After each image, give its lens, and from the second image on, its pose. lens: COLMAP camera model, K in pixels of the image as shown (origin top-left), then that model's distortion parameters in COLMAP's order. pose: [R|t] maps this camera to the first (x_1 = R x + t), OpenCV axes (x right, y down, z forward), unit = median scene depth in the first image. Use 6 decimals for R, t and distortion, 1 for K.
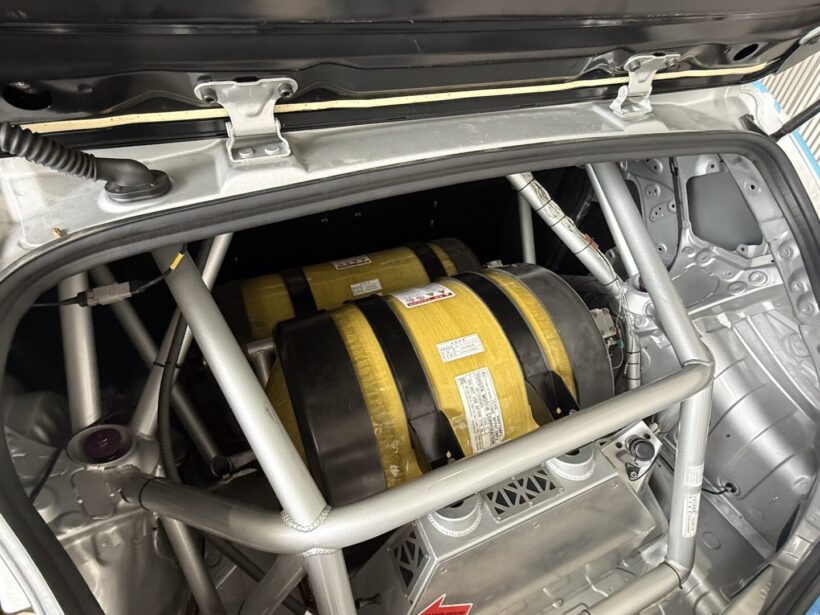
lens RADIAL K [[435.5, 0, 415.2], [0, 435.5, 308.2], [0, 0, 1]] dist [-0.008085, 0.002399]
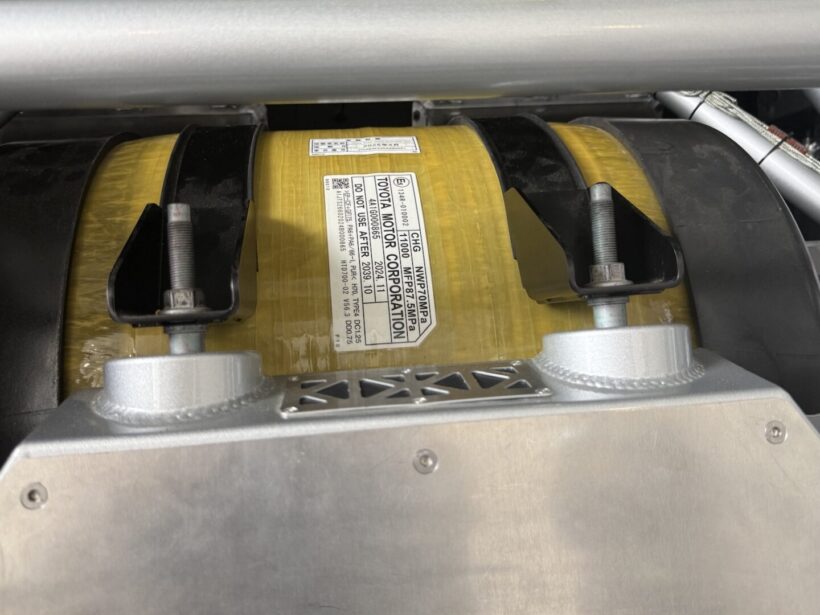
lens RADIAL K [[699.4, 0, 403.1], [0, 699.4, 325.9], [0, 0, 1]] dist [0.064239, -0.109962]
pose [[0.949611, -0.001651, -0.313428, 0.366198], [-0.142187, 0.888902, -0.435473, 0.557710], [0.279326, 0.458095, 0.843876, 0.520152]]
